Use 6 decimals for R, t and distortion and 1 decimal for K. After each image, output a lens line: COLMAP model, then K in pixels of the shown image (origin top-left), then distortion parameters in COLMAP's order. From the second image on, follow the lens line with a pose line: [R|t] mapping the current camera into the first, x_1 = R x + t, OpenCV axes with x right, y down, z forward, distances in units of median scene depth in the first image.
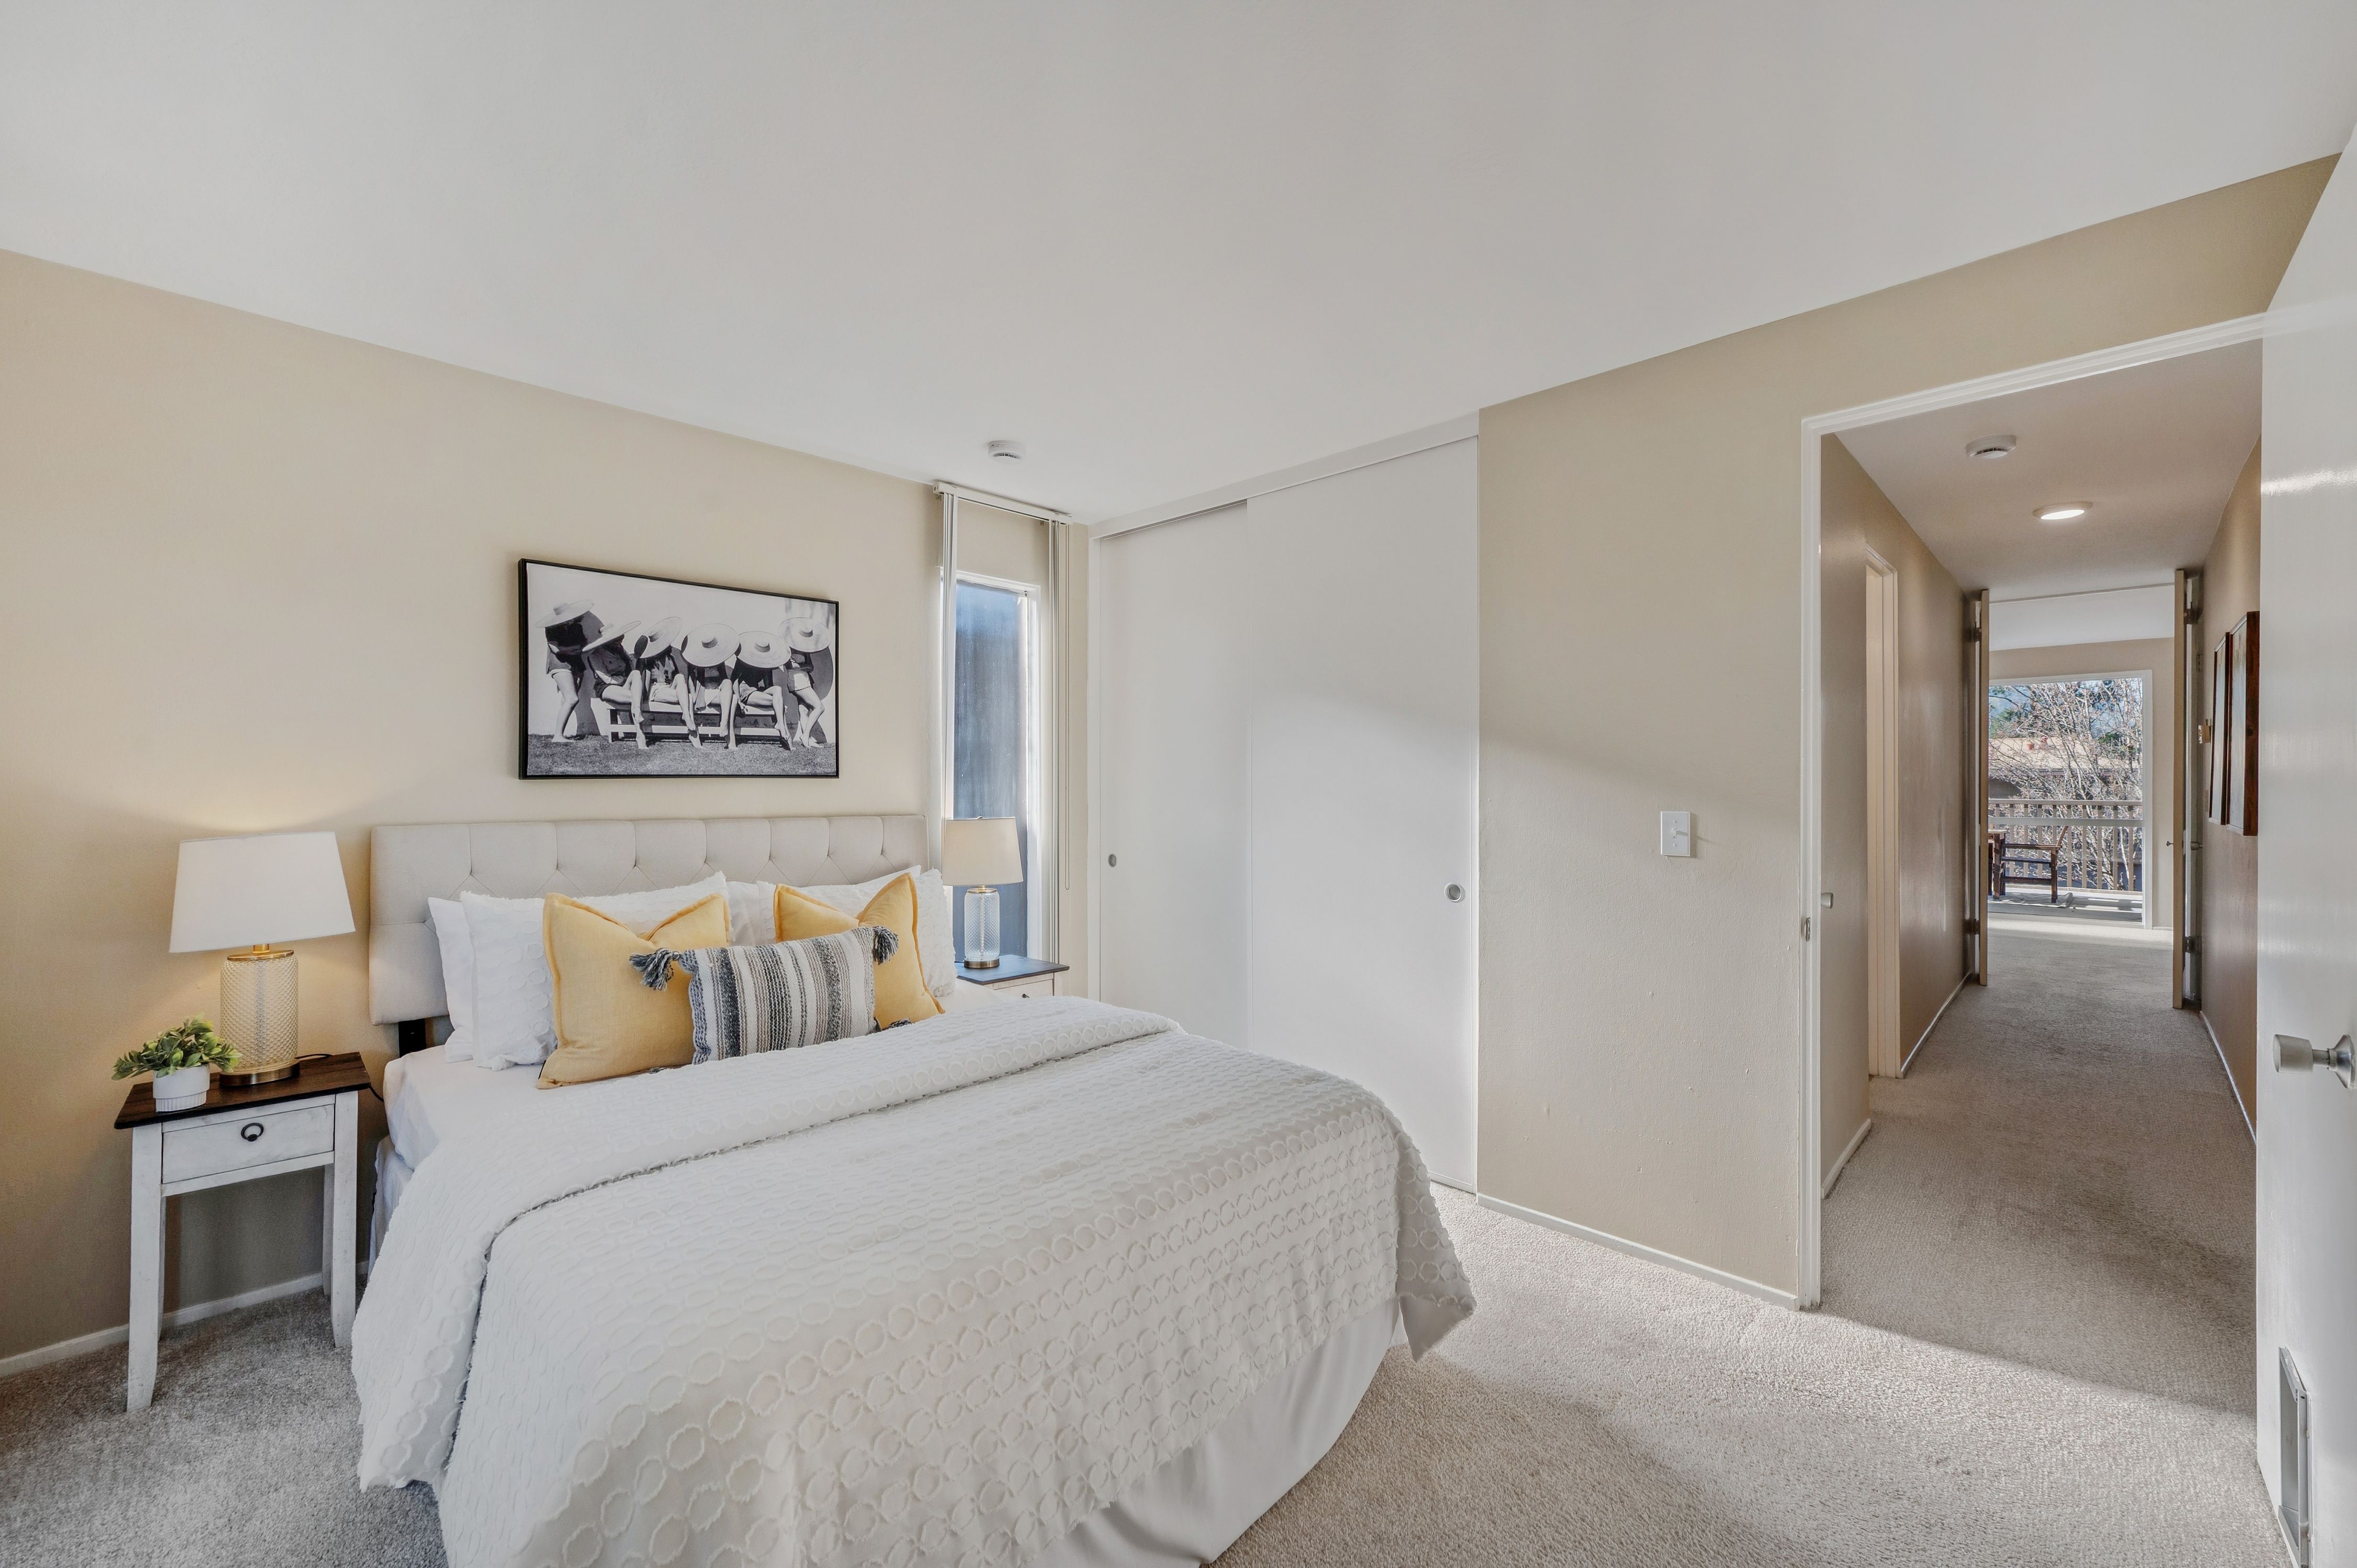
lens RADIAL K [[930.6, 0, 1176.3], [0, 930.6, 771.0], [0, 0, 1]] dist [-0.004011, -0.000279]
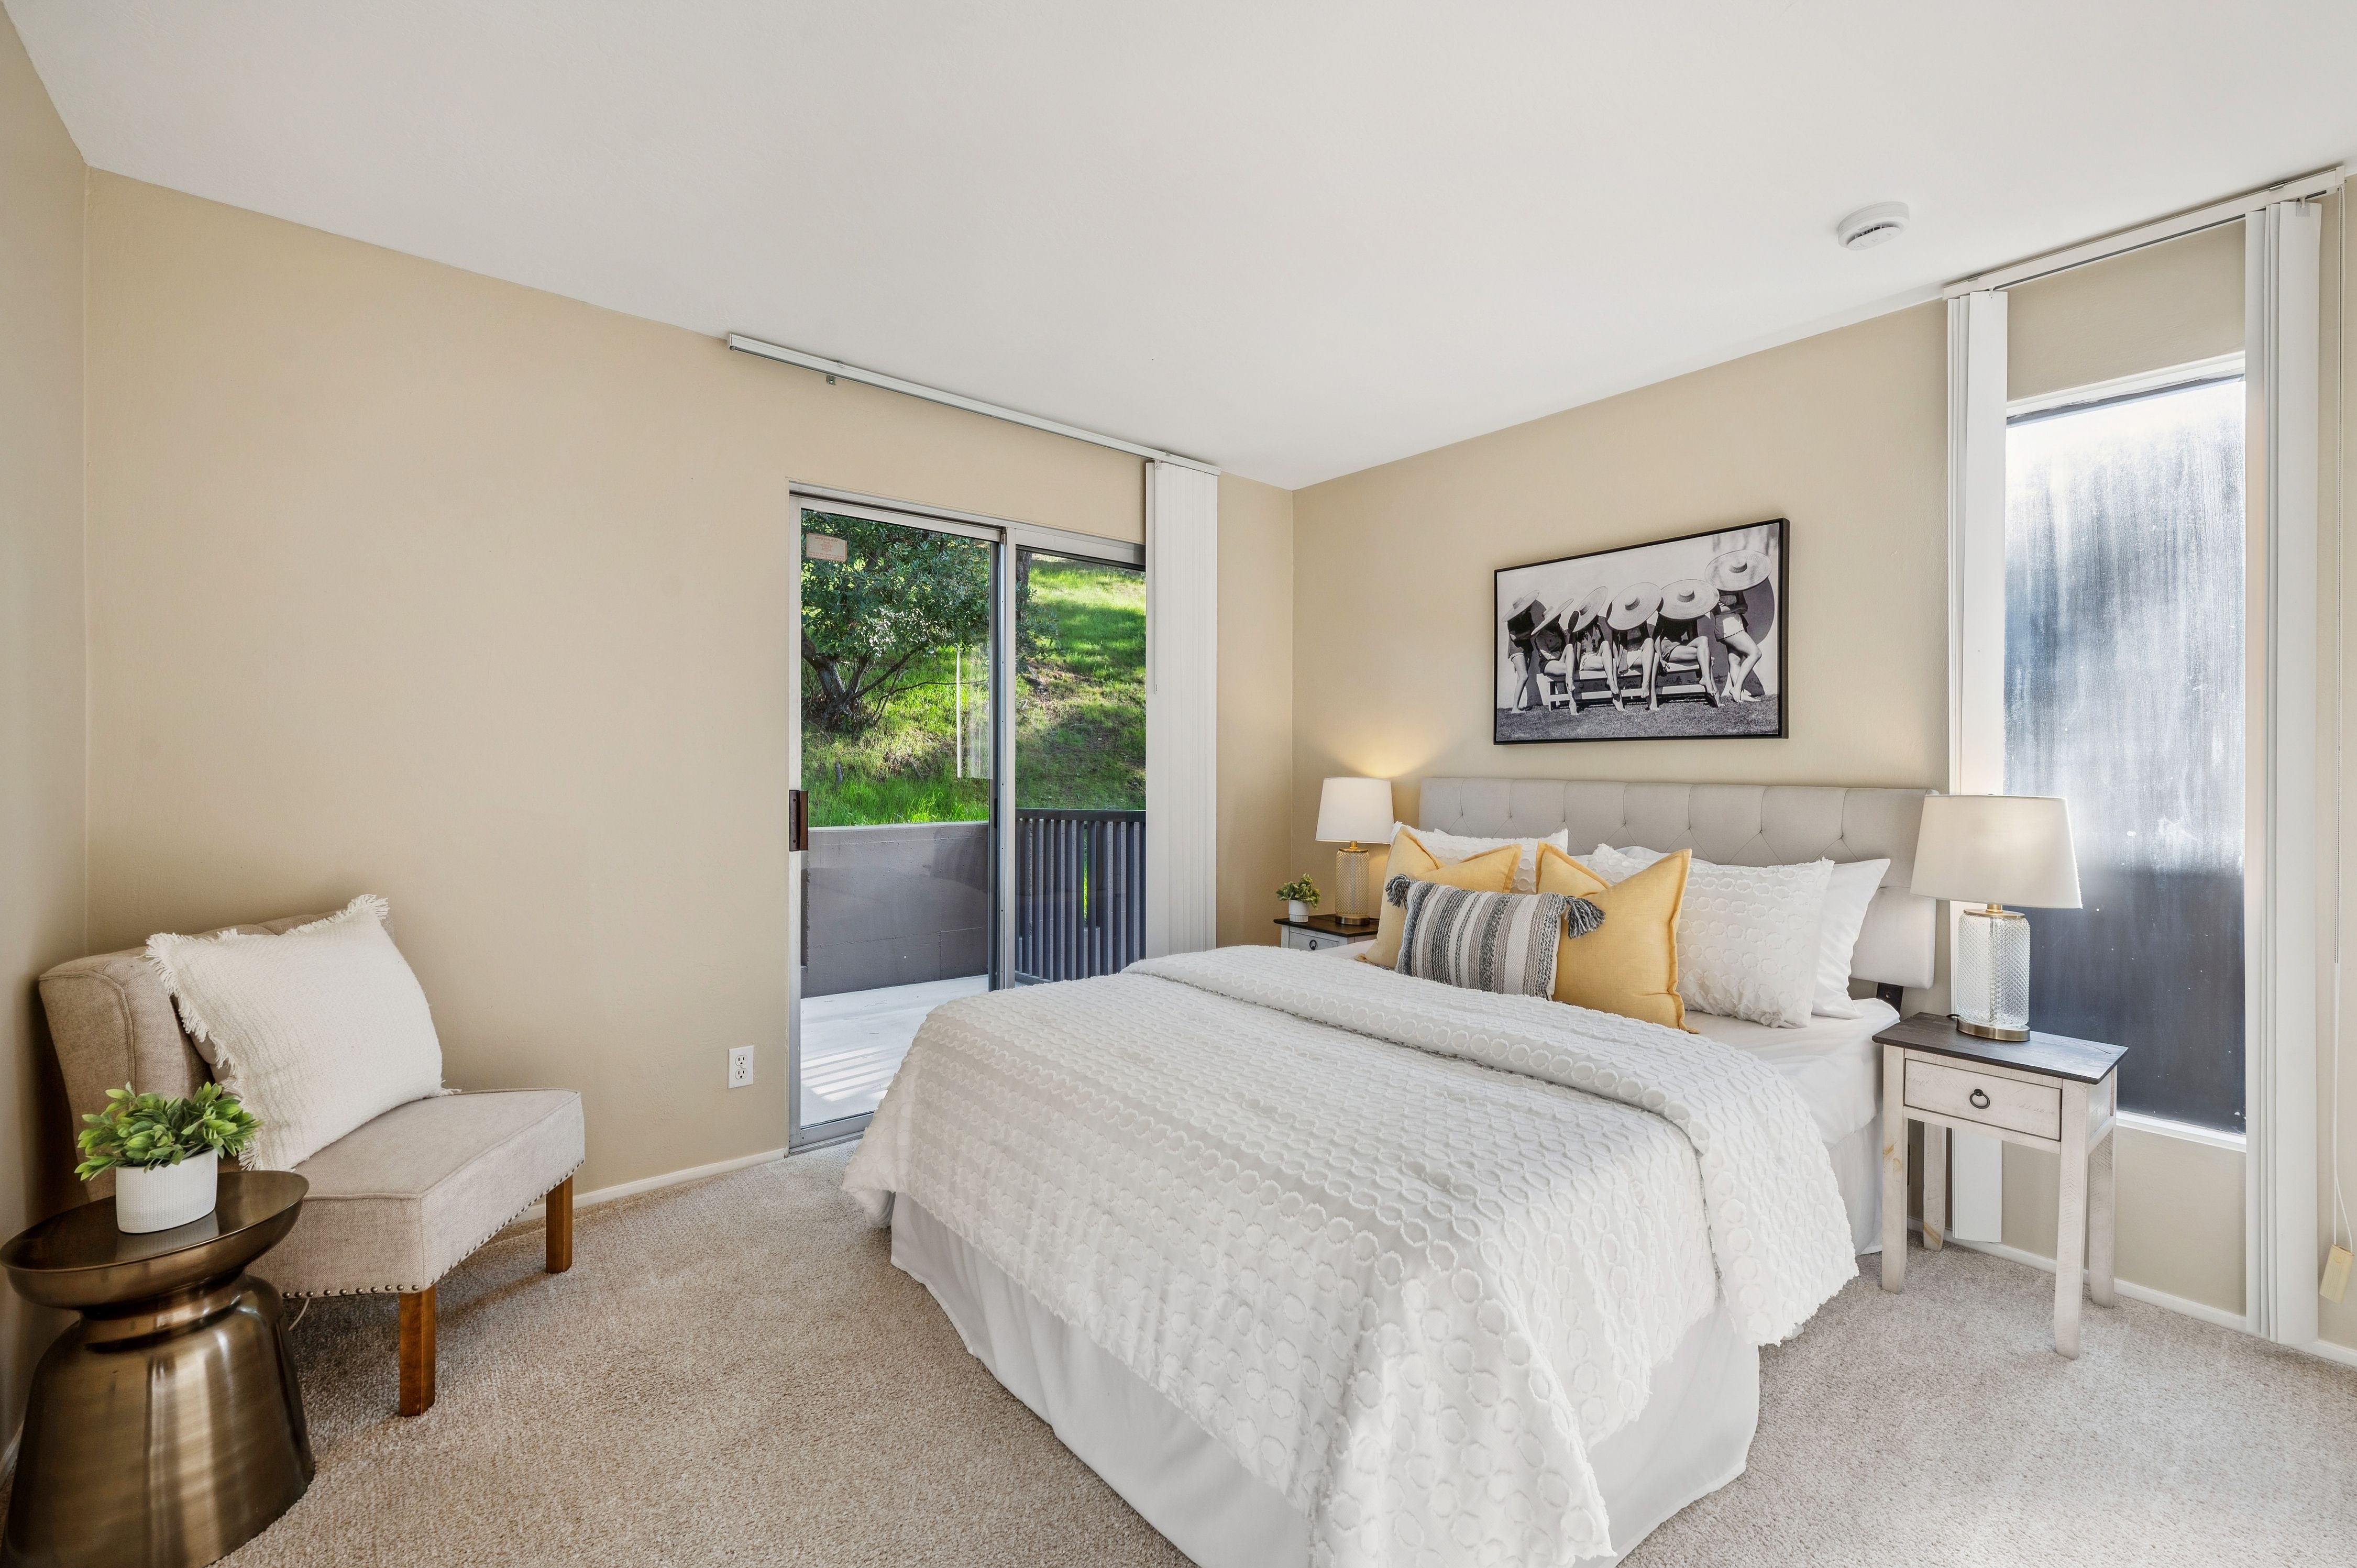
lens RADIAL K [[946.2, 0, 1186.1], [0, 946.2, 769.1], [0, 0, 1]] dist [0.001202, 0.000143]
pose [[-0.080565, -0.000419, -0.996749, 0.549351], [0.002571, 0.999996, -0.000628, 0.037722], [0.996746, -0.002613, -0.080563, 0.611865]]
